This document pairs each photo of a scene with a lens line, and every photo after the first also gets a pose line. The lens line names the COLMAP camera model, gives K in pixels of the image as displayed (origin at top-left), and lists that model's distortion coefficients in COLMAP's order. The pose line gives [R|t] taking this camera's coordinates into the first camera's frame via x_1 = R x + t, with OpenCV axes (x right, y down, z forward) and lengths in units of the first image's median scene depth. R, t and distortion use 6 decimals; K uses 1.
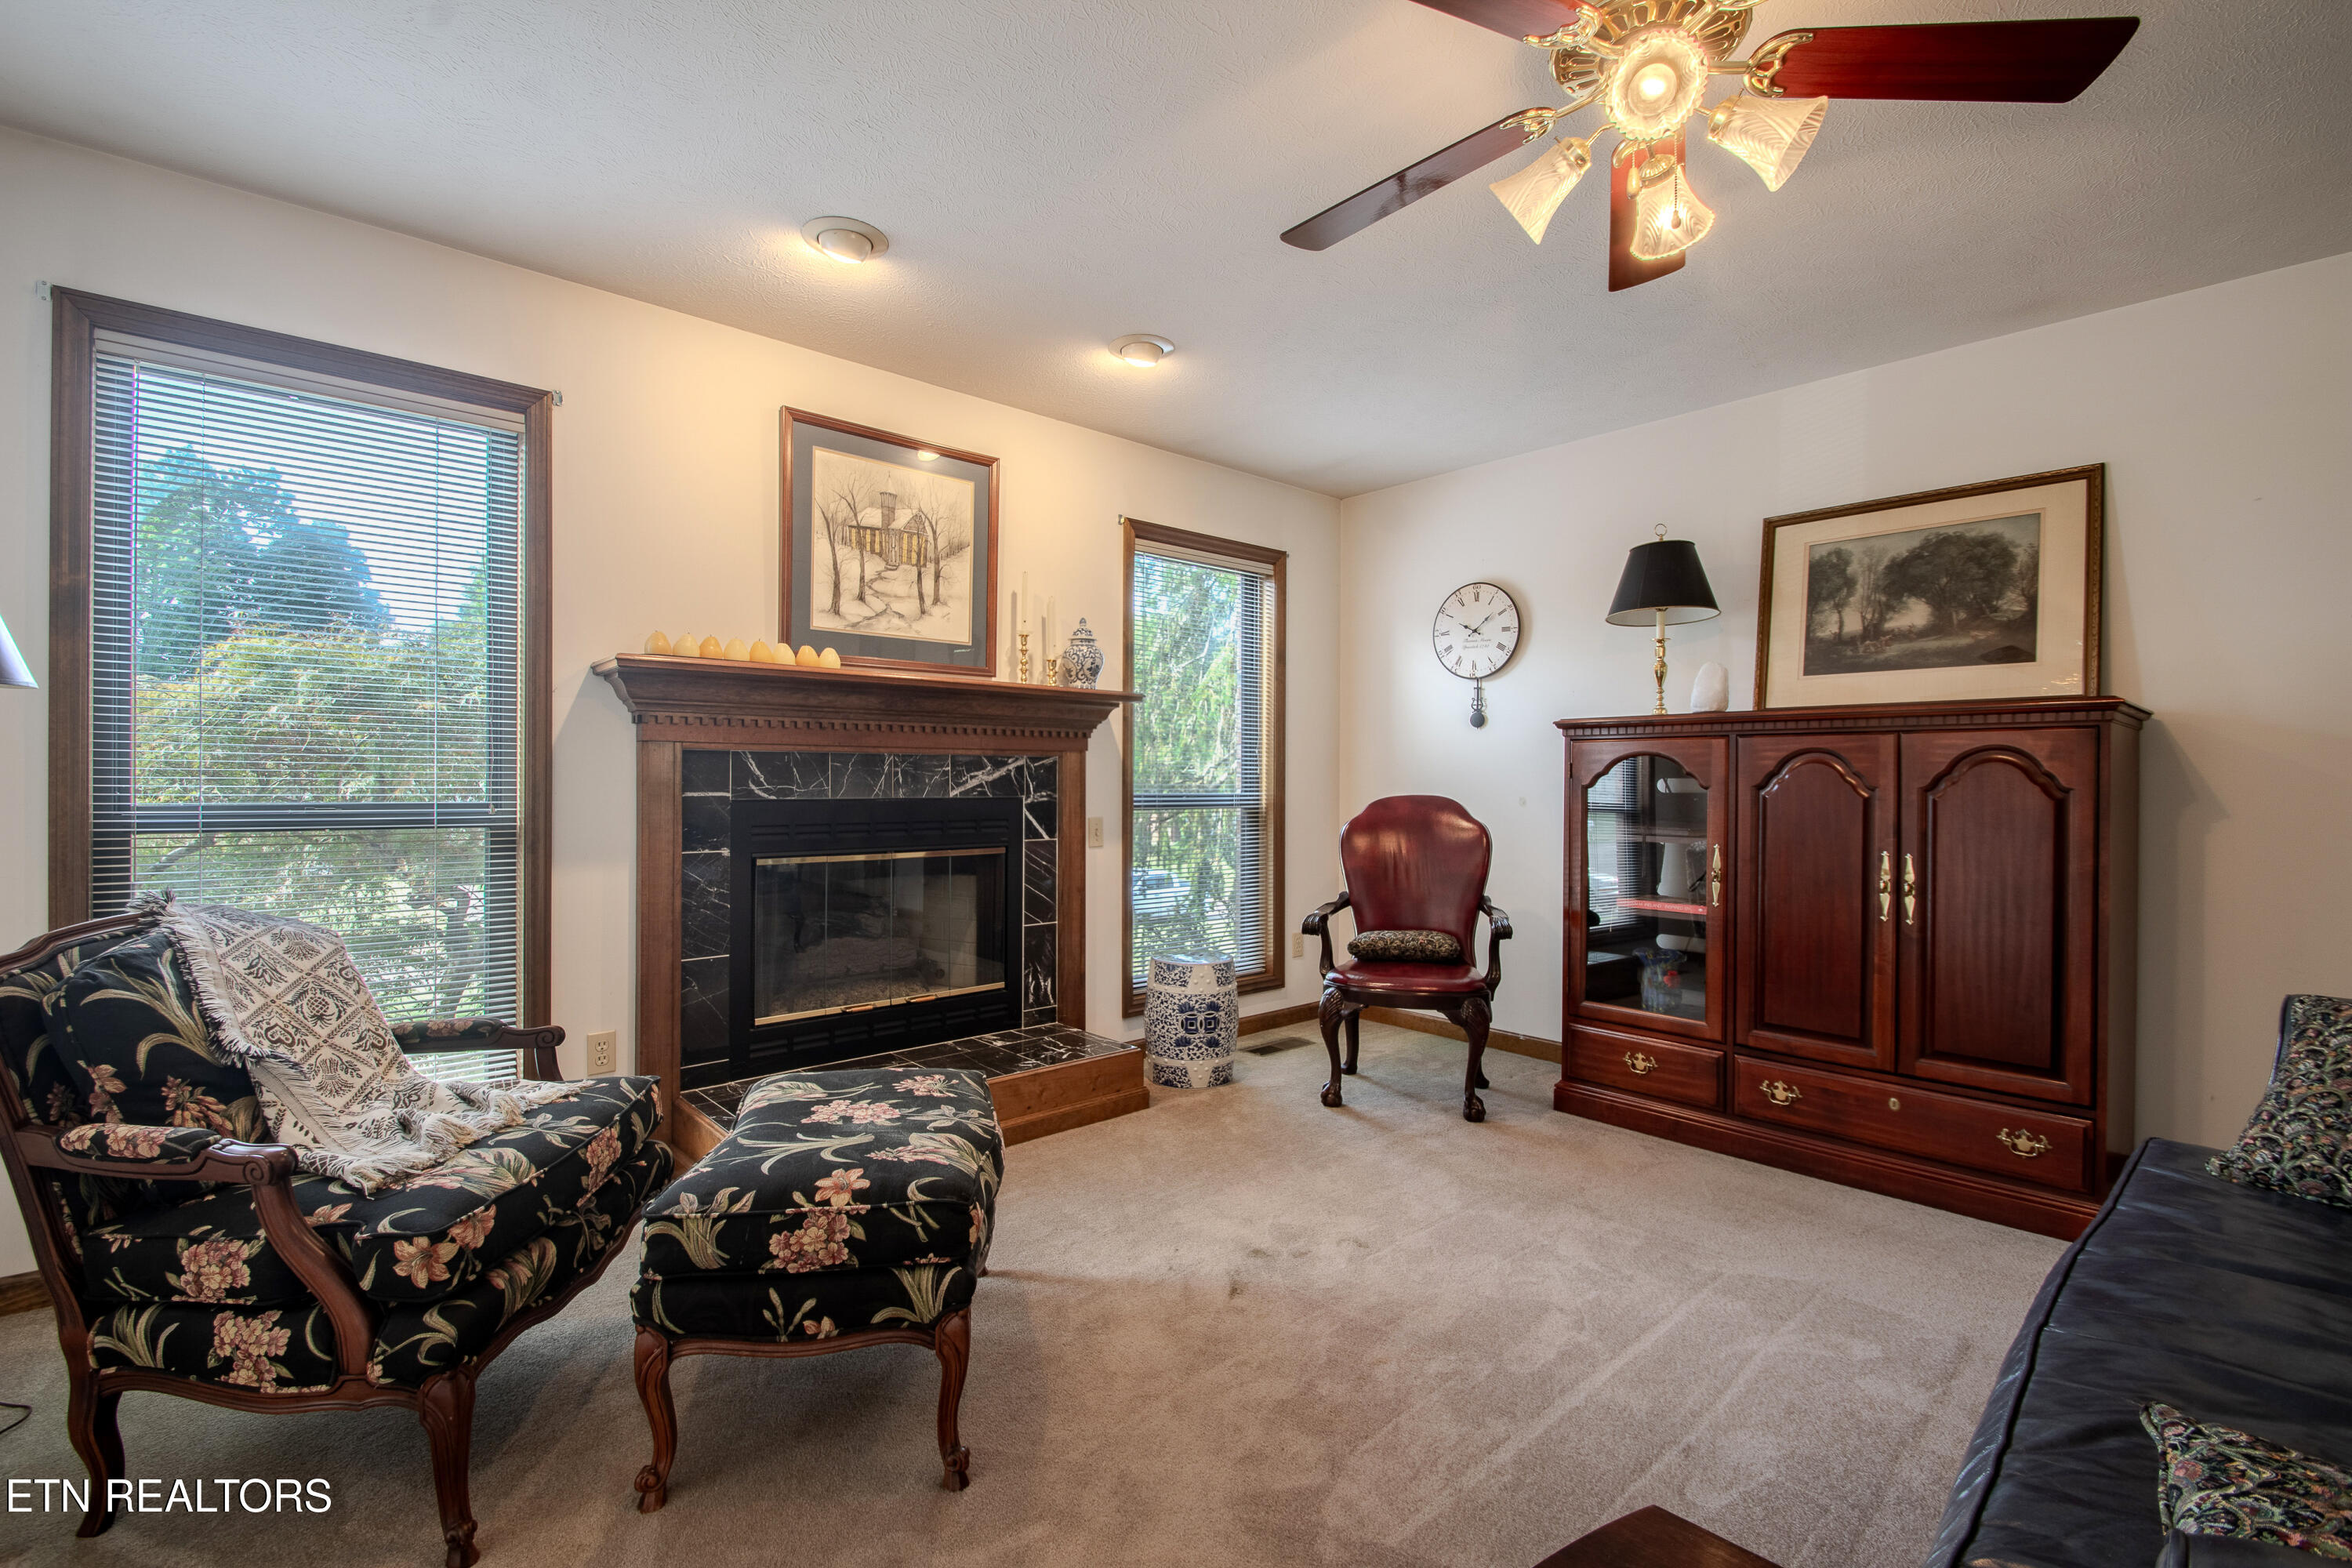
lens RADIAL K [[1039.1, 0, 1126.2], [0, 1039.1, 779.9], [0, 0, 1]] dist [0.000814, -0.005805]
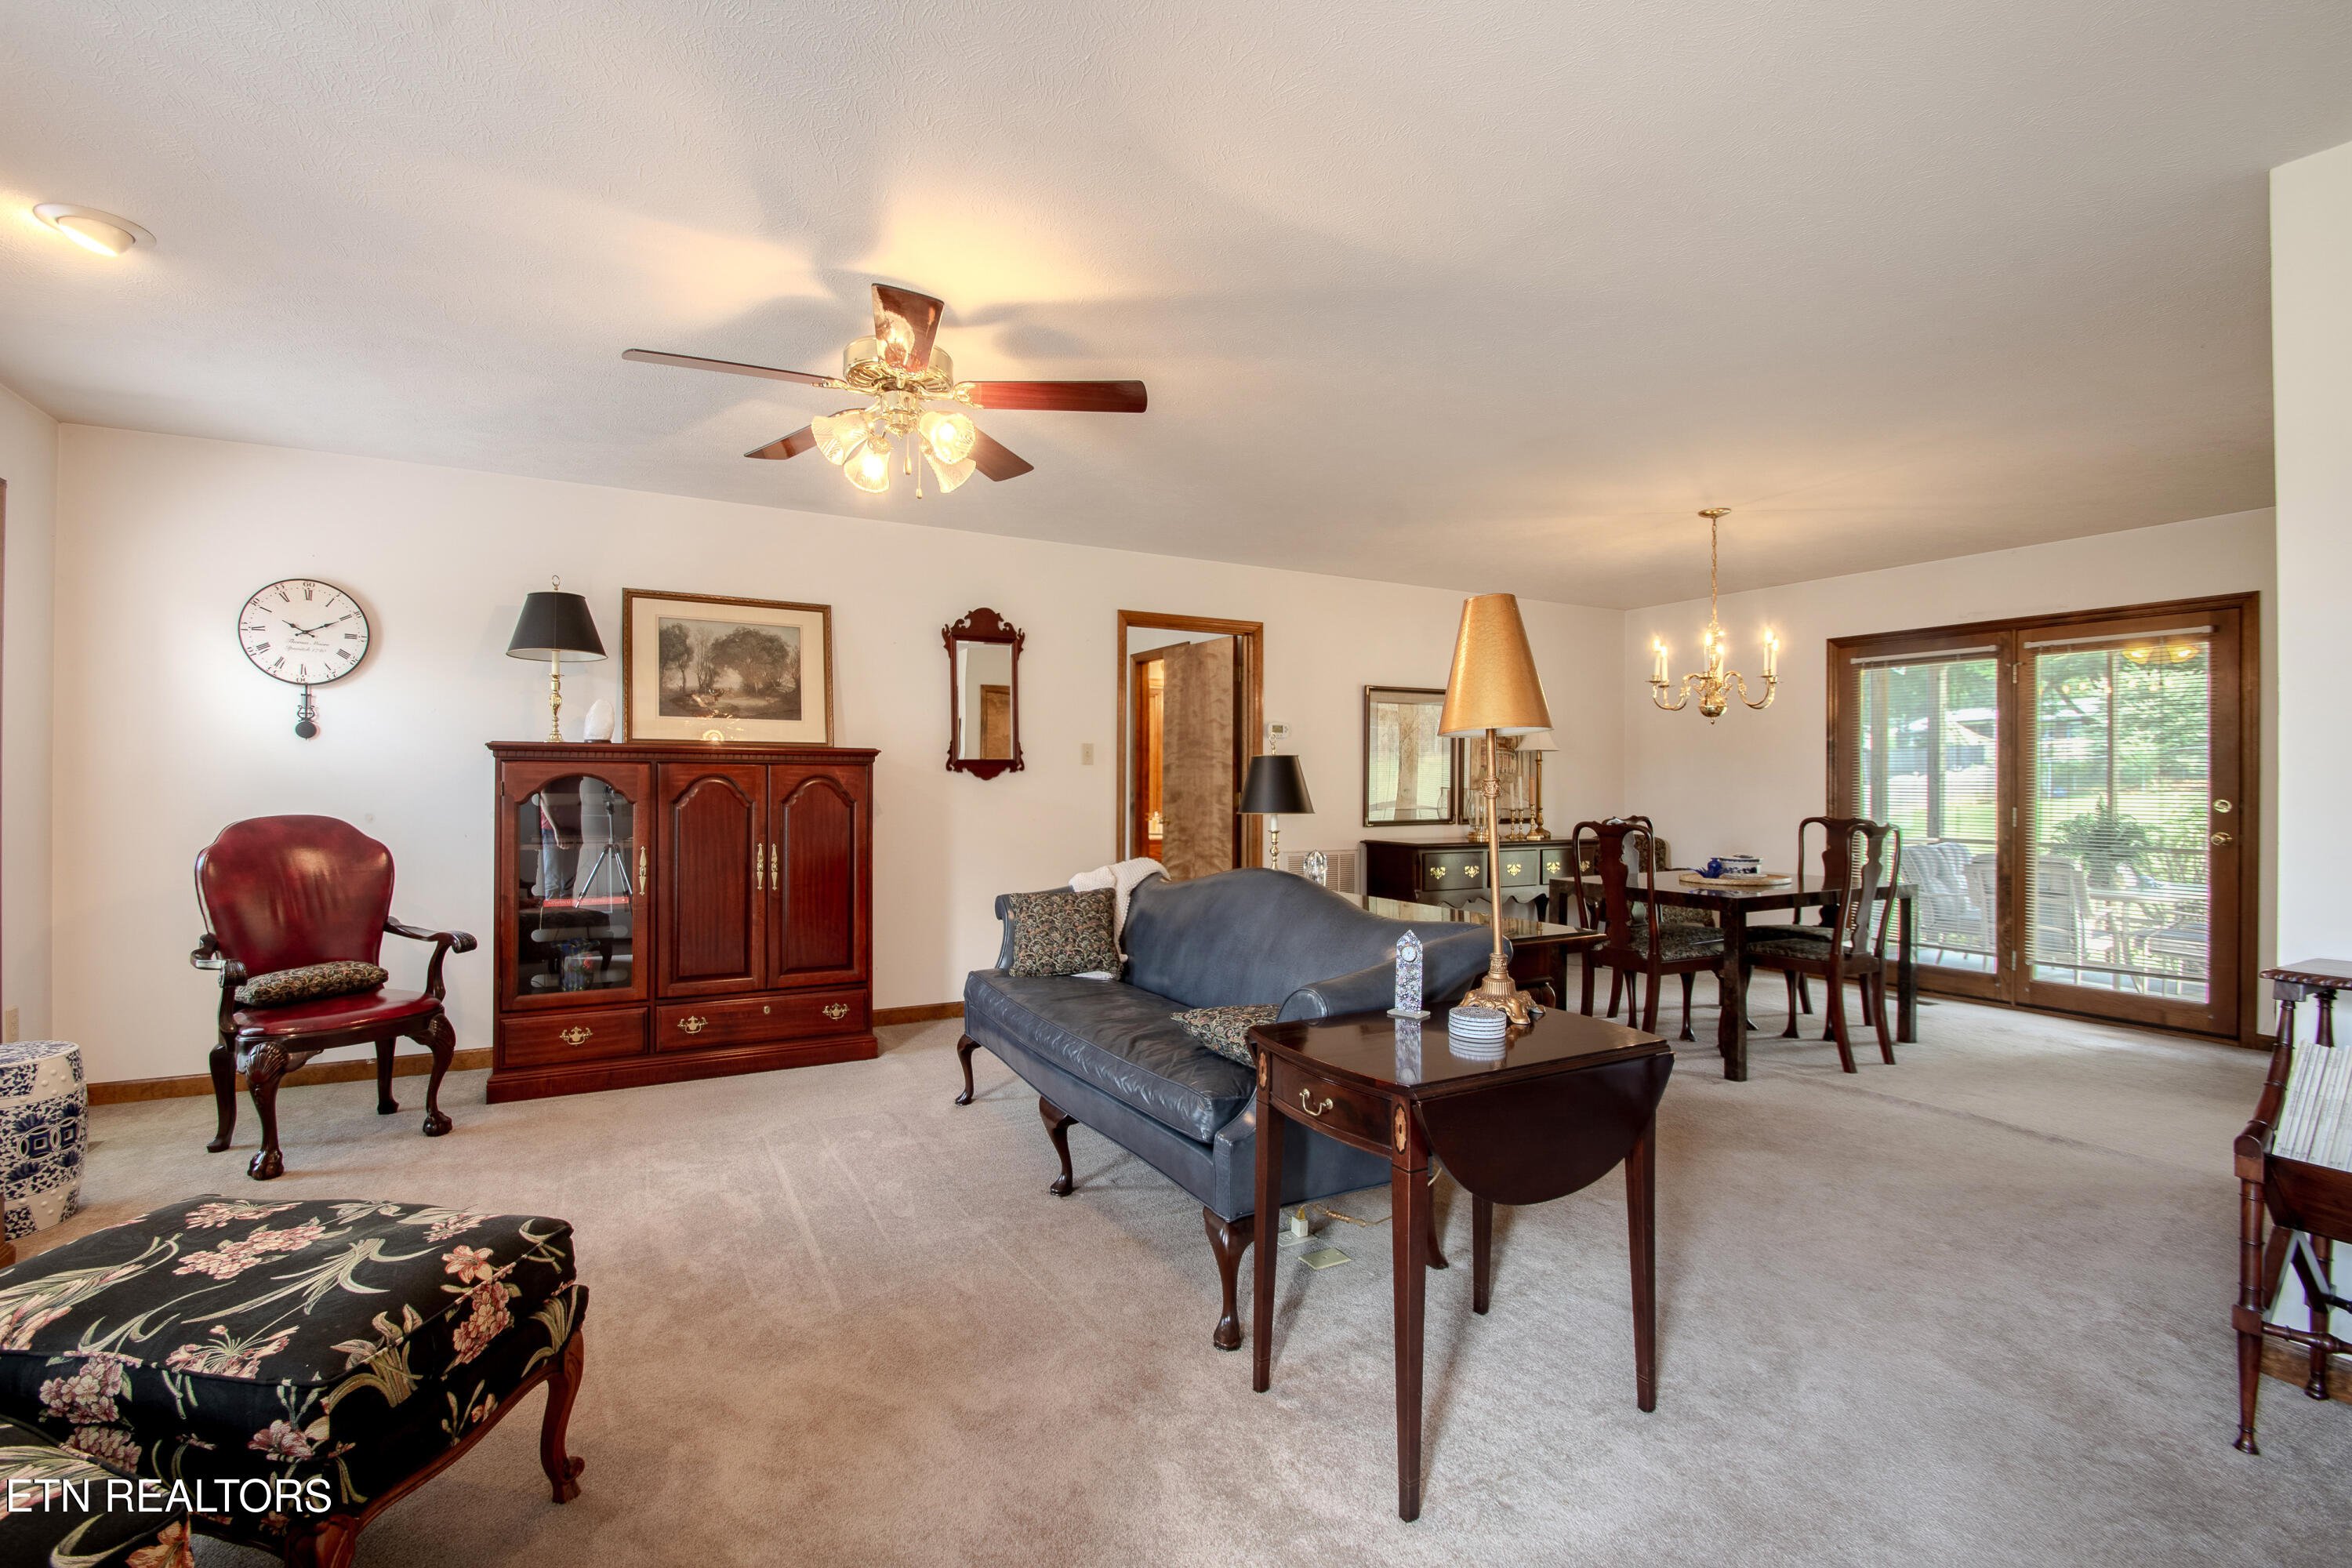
lens RADIAL K [[1039.1, 0, 1155.1], [0, 1039.1, 787.1], [0, 0, 1]] dist [0.000814, -0.005805]
pose [[0.222217, -0.007716, 0.974967, -0.504382], [-0.003373, 0.999957, 0.008683, -0.023429], [-0.974991, -0.005218, 0.222181, 0.092393]]
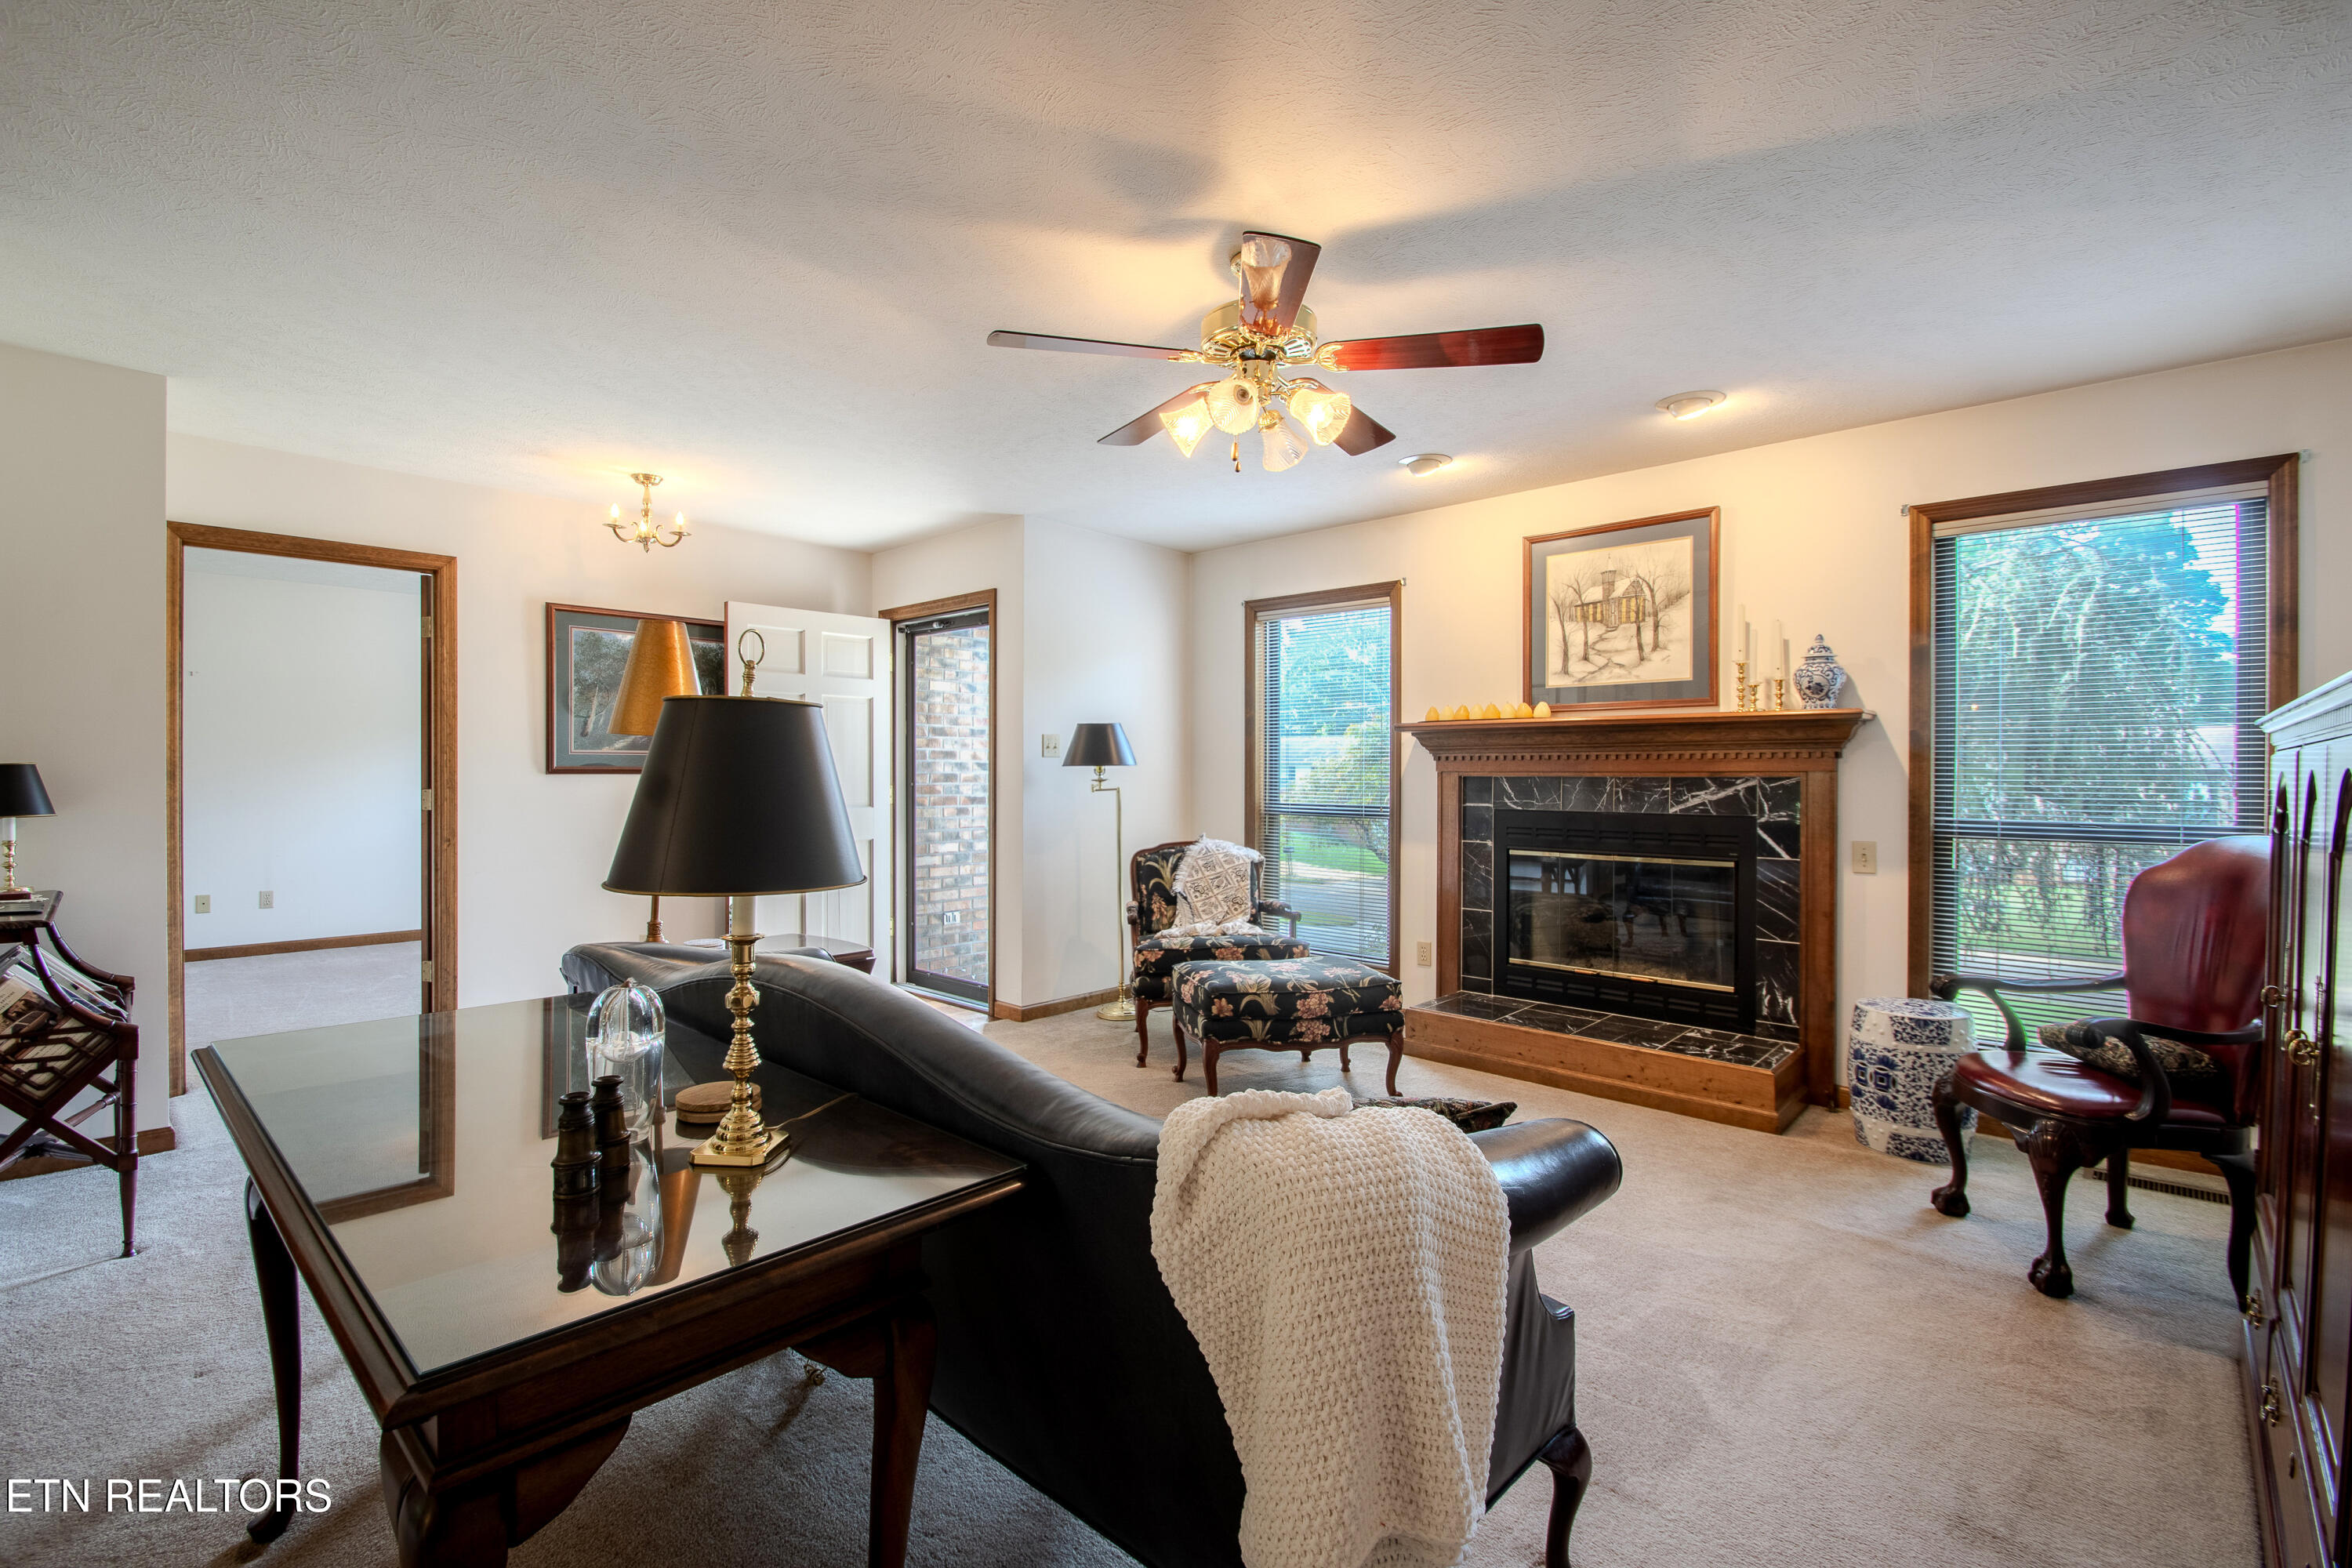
lens RADIAL K [[1039.1, 0, 1167.7], [0, 1039.1, 781.3], [0, 0, 1]] dist [0.000814, -0.005805]
pose [[0.119202, 0.004192, -0.992861, 0.968631], [-0.003265, 0.999987, 0.003830, -0.023094], [0.992865, 0.002786, 0.119214, 0.317637]]
